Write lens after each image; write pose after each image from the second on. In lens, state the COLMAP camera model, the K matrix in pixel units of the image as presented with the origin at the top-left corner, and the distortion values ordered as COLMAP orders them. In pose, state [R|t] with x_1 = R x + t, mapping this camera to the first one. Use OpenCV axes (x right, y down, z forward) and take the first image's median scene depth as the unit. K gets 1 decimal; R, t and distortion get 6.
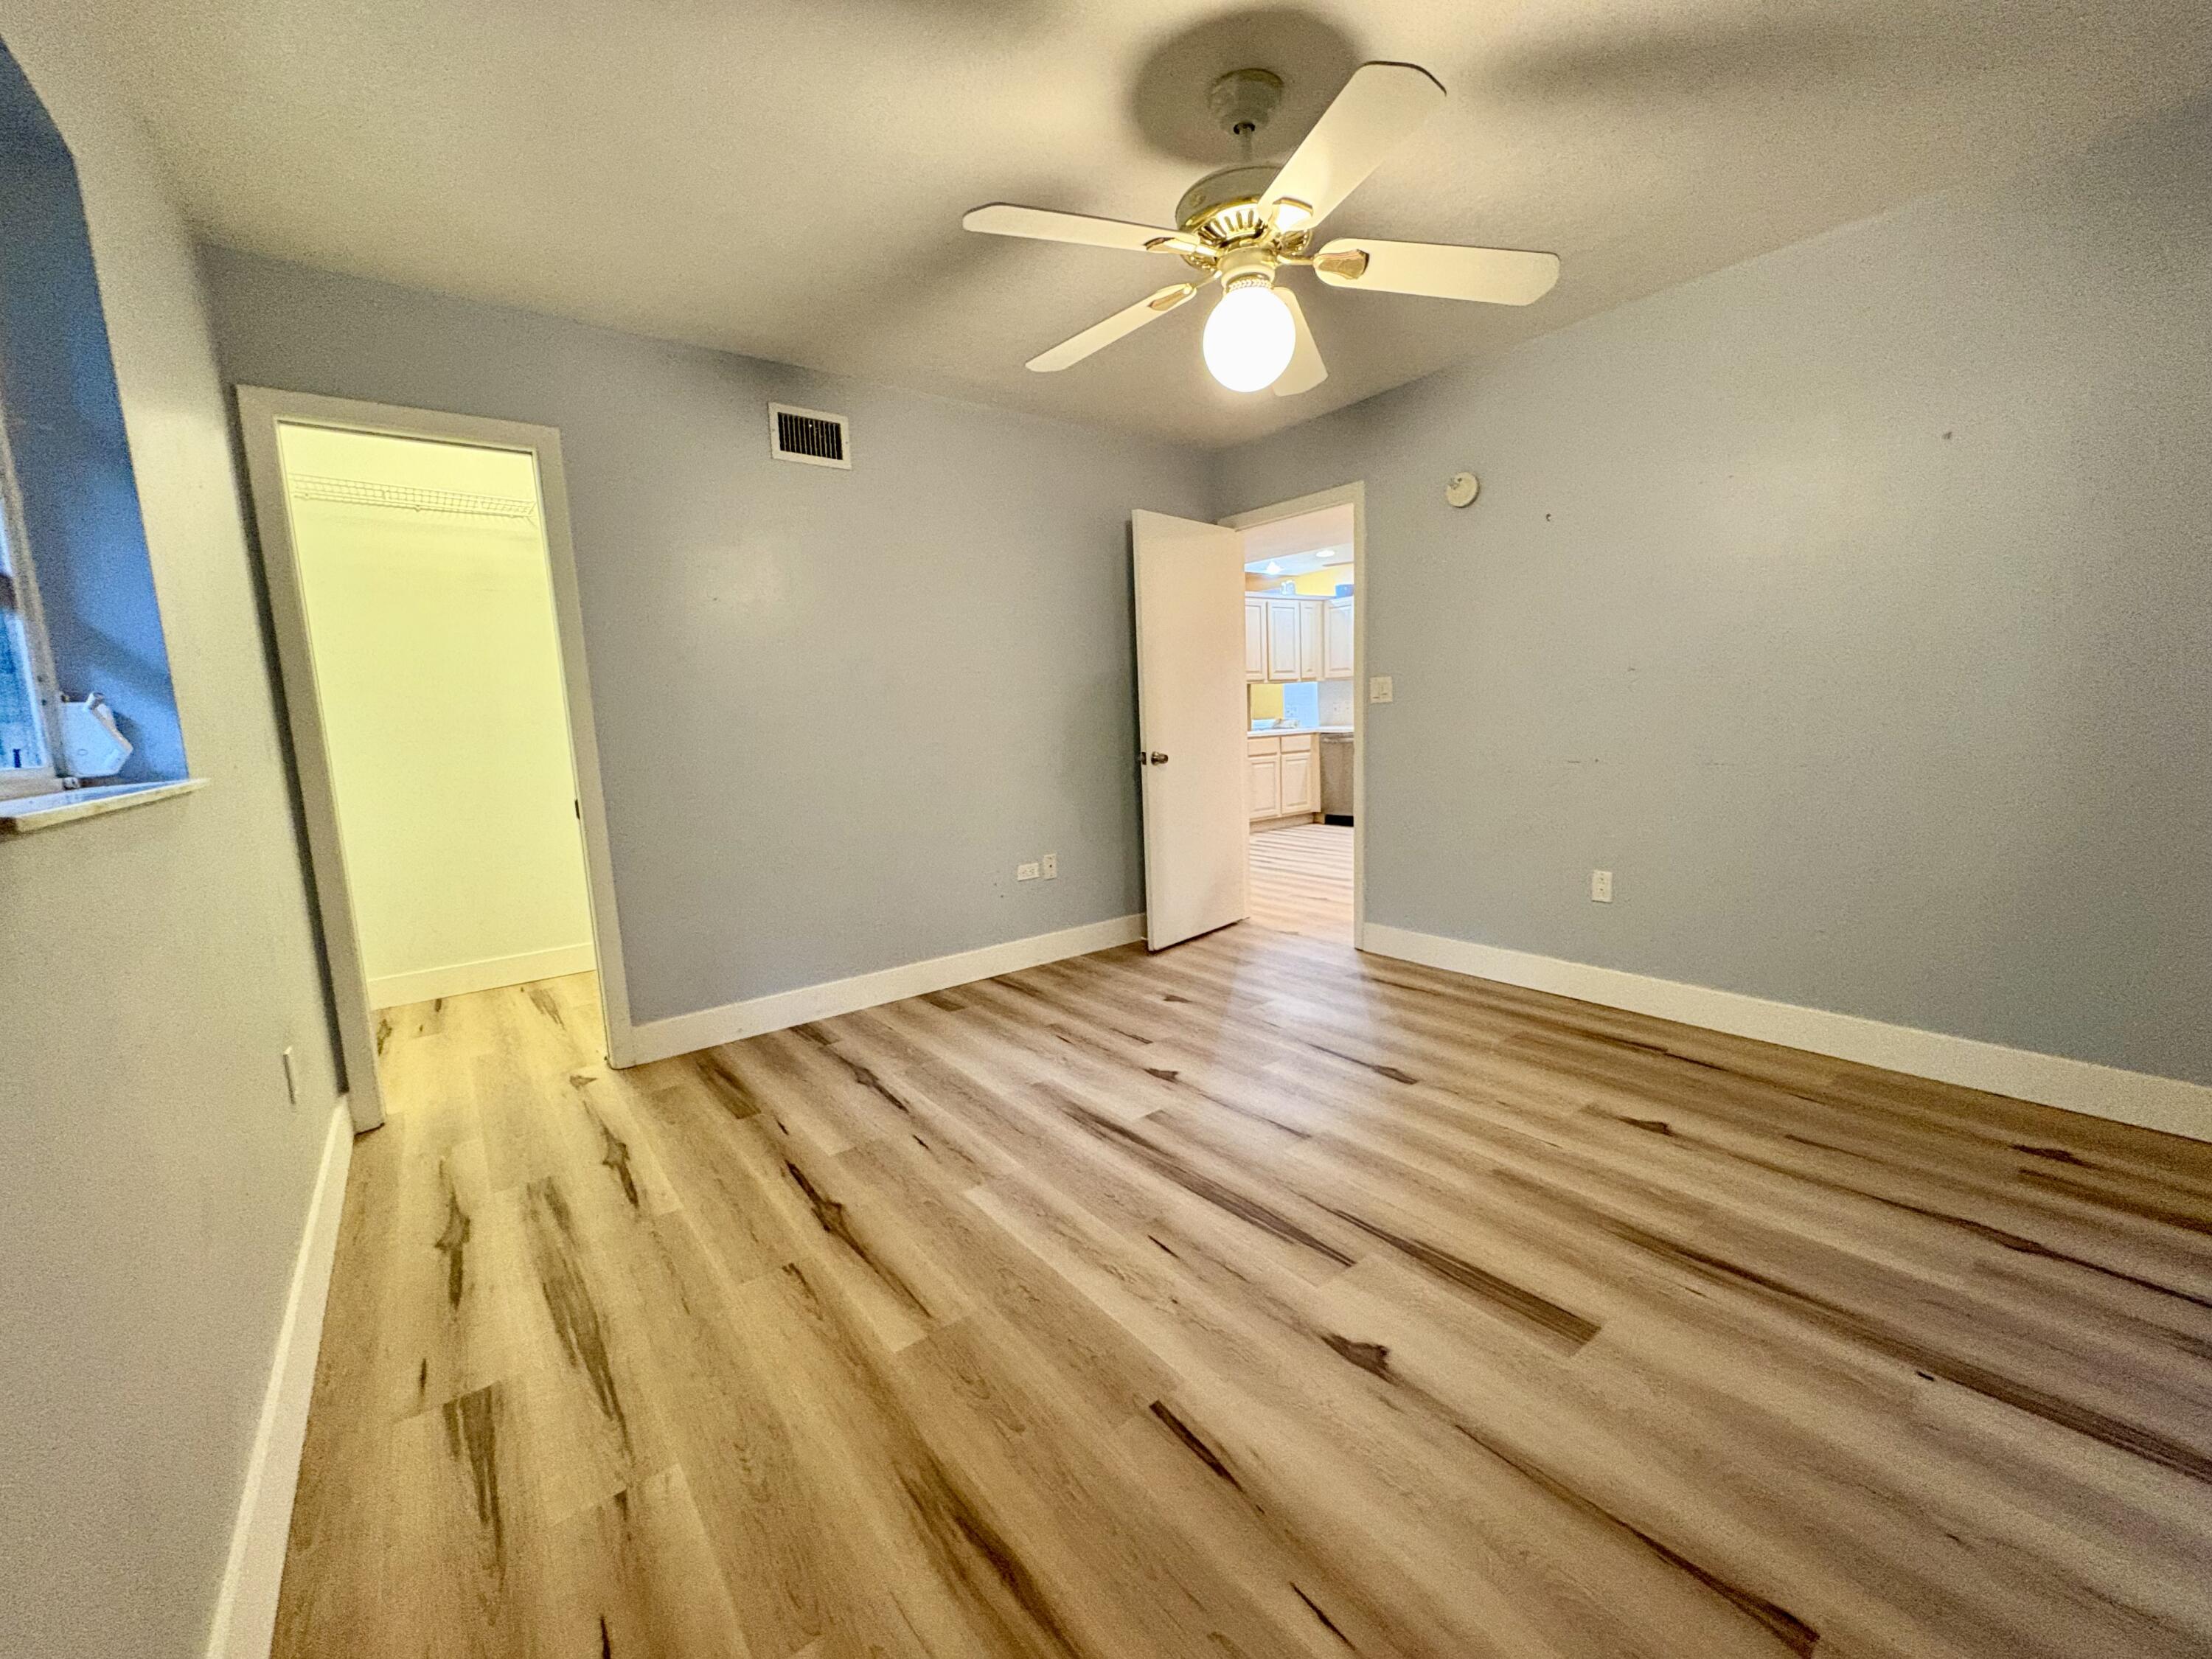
lens RADIAL K [[883.6, 0, 1106.0], [0, 883.6, 829.5], [0, 0, 1]] dist [0.000116, 0.000451]
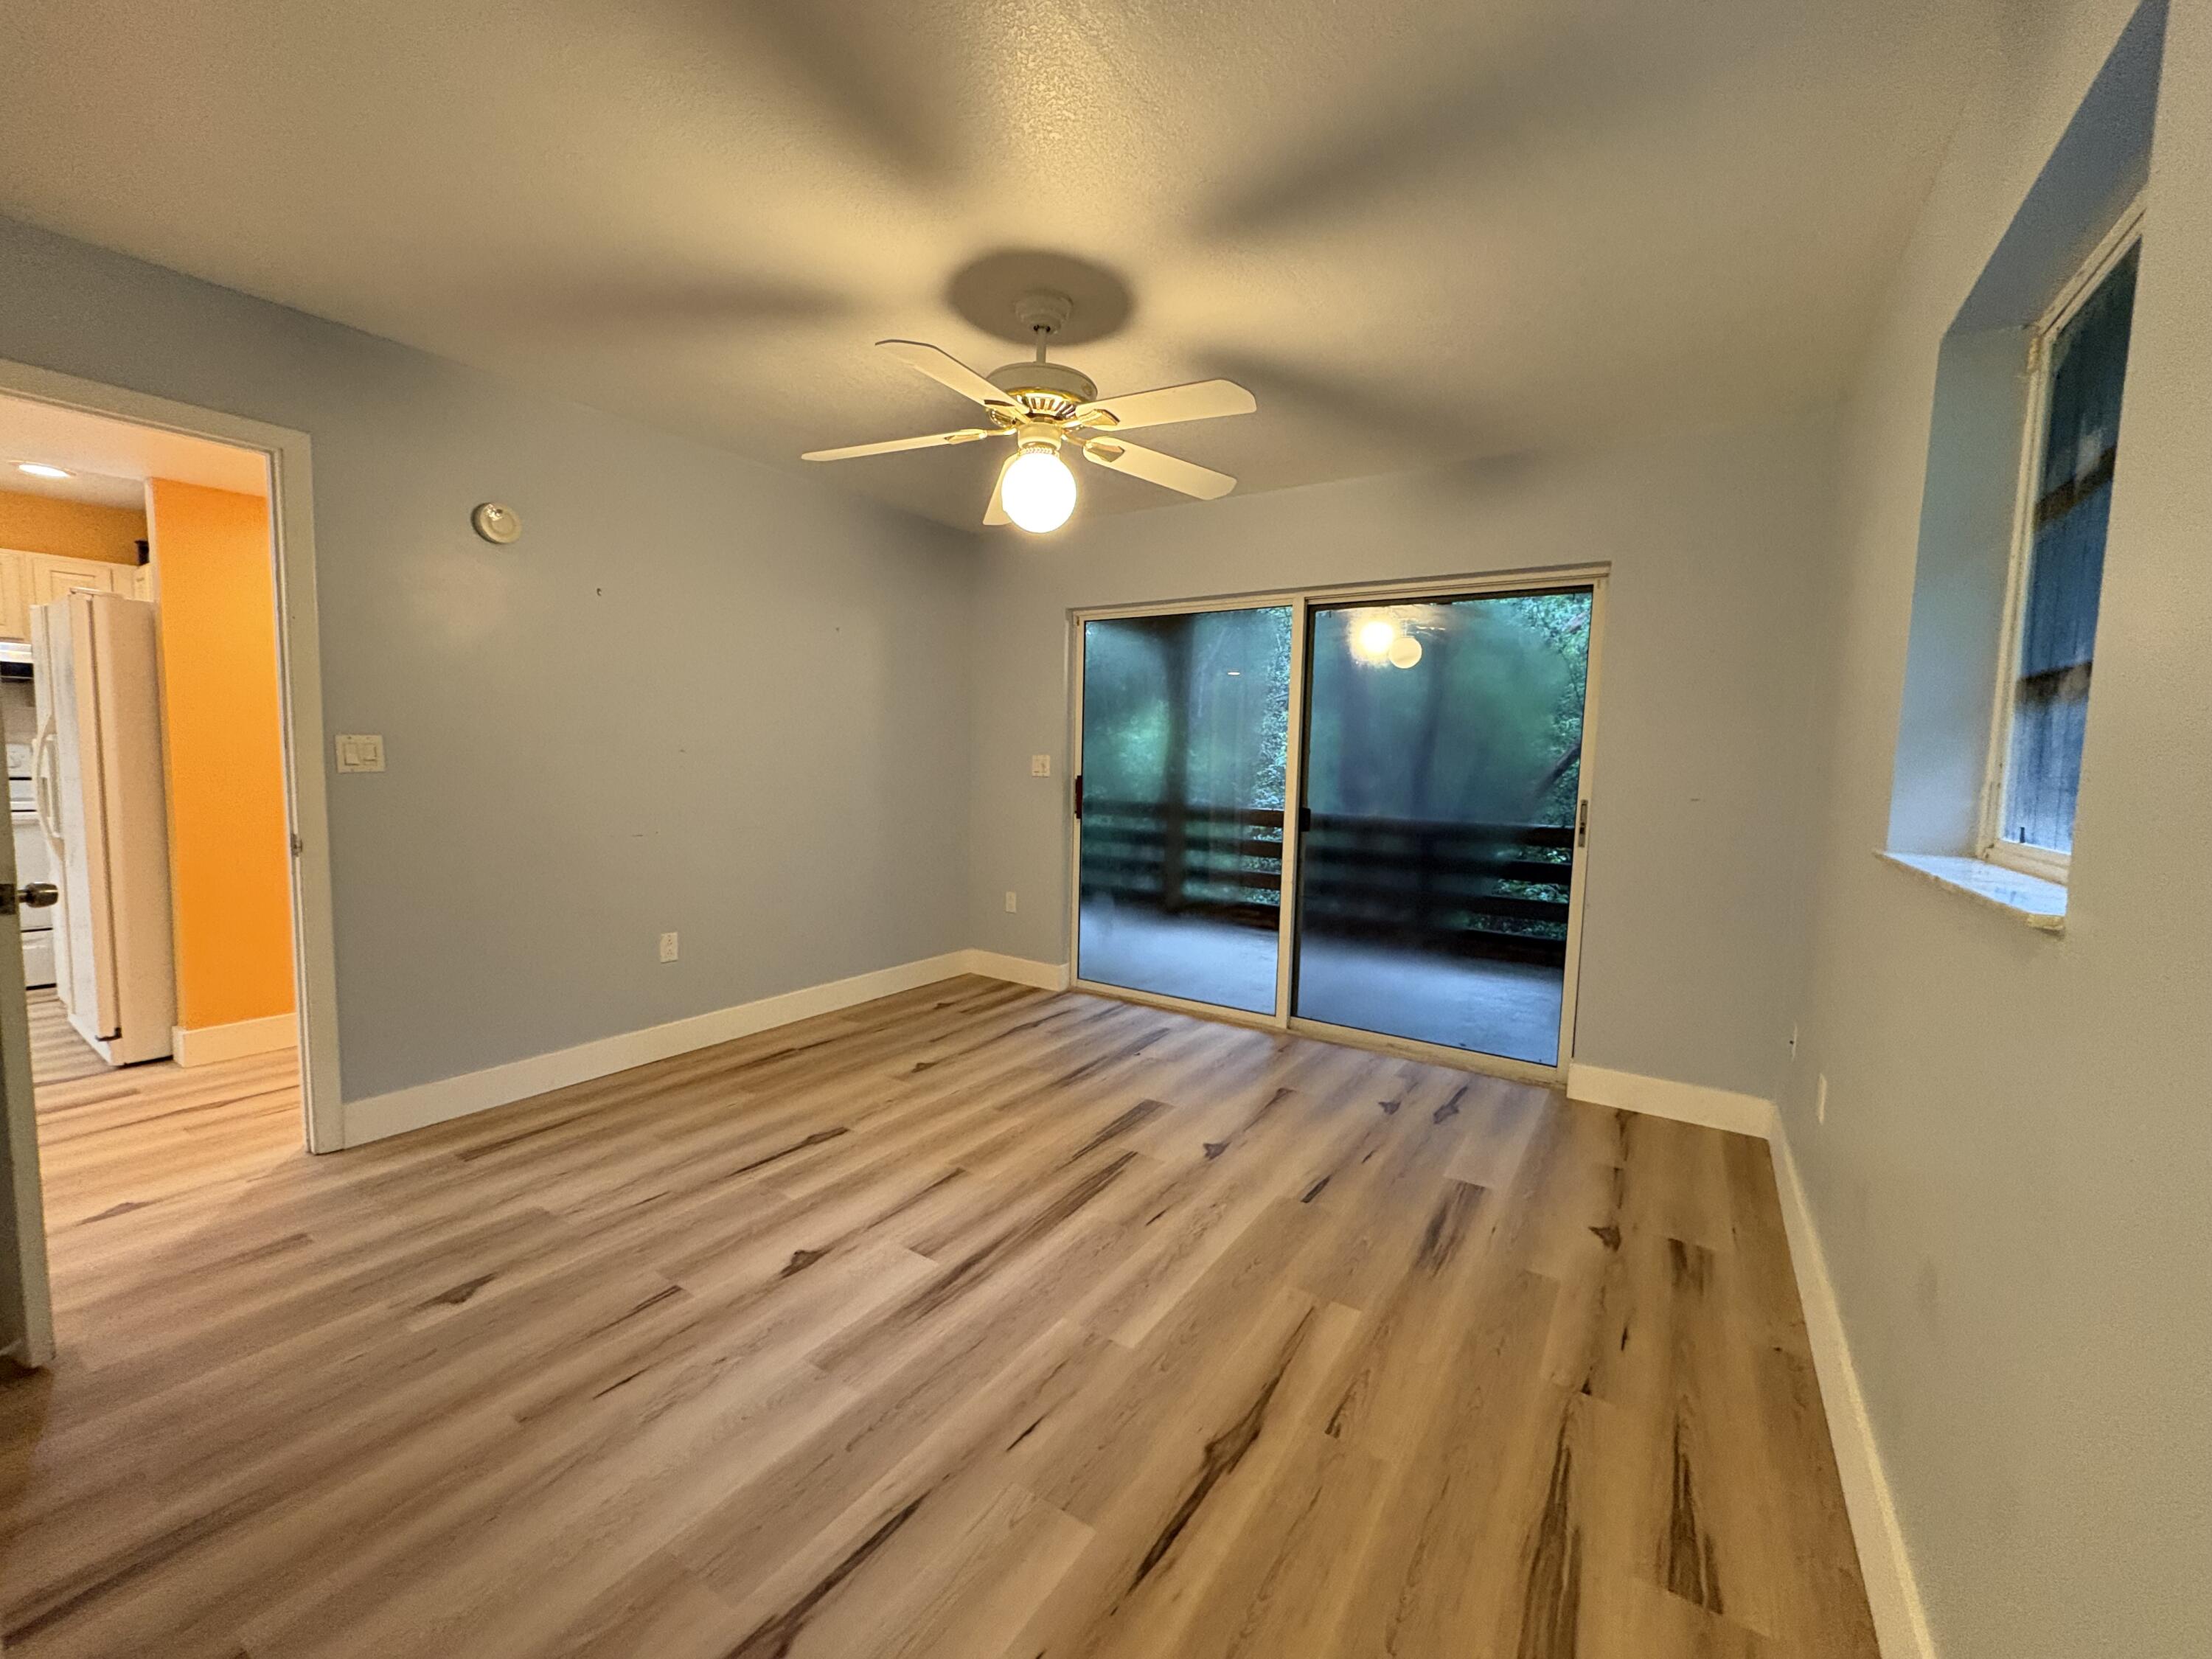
lens RADIAL K [[883.6, 0, 1106.0], [0, 883.6, 829.5], [0, 0, 1]] dist [0.000116, 0.000451]
pose [[-0.332263, -0.046123, 0.942058, -0.864146], [0.114004, 0.989517, 0.088655, -0.155665], [-0.936271, 0.136855, -0.323522, 1.130981]]
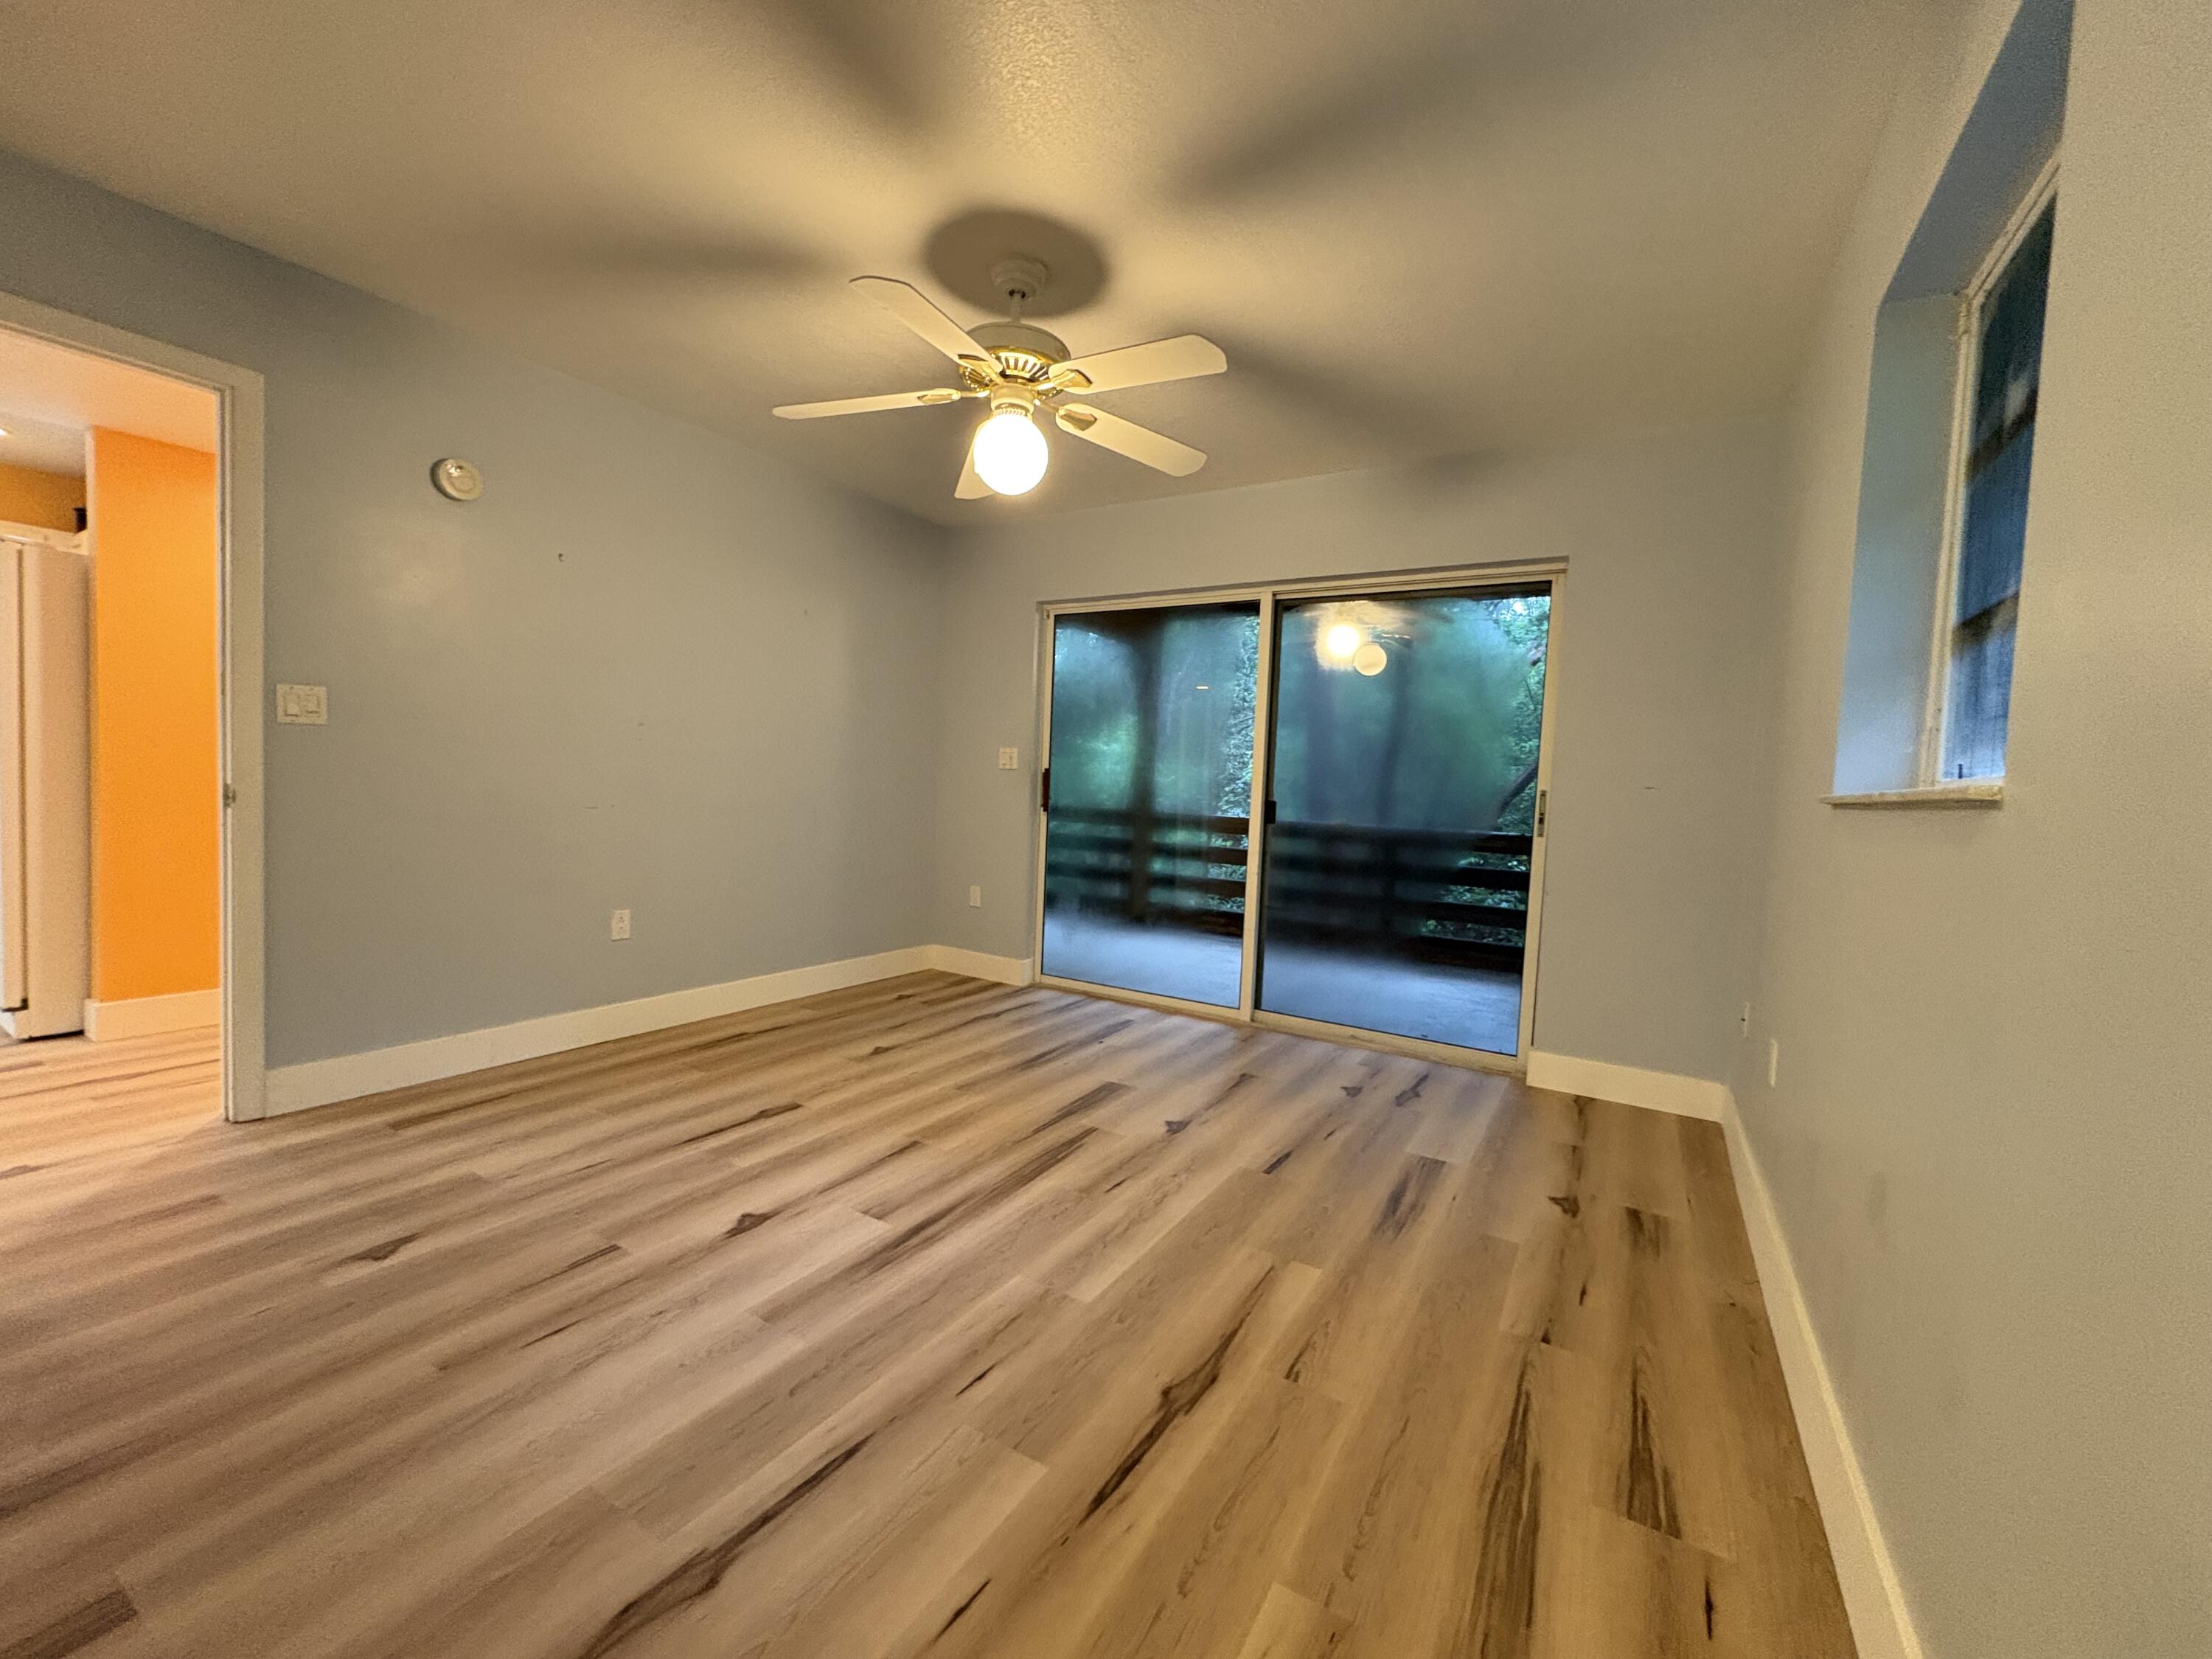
lens RADIAL K [[883.6, 0, 1106.0], [0, 883.6, 829.5], [0, 0, 1]] dist [0.000116, 0.000451]
pose [[-0.366209, -0.020917, 0.930297, -0.862882], [0.094480, 0.993745, 0.059535, -0.078163], [-0.925724, 0.109697, -0.361942, 1.136776]]
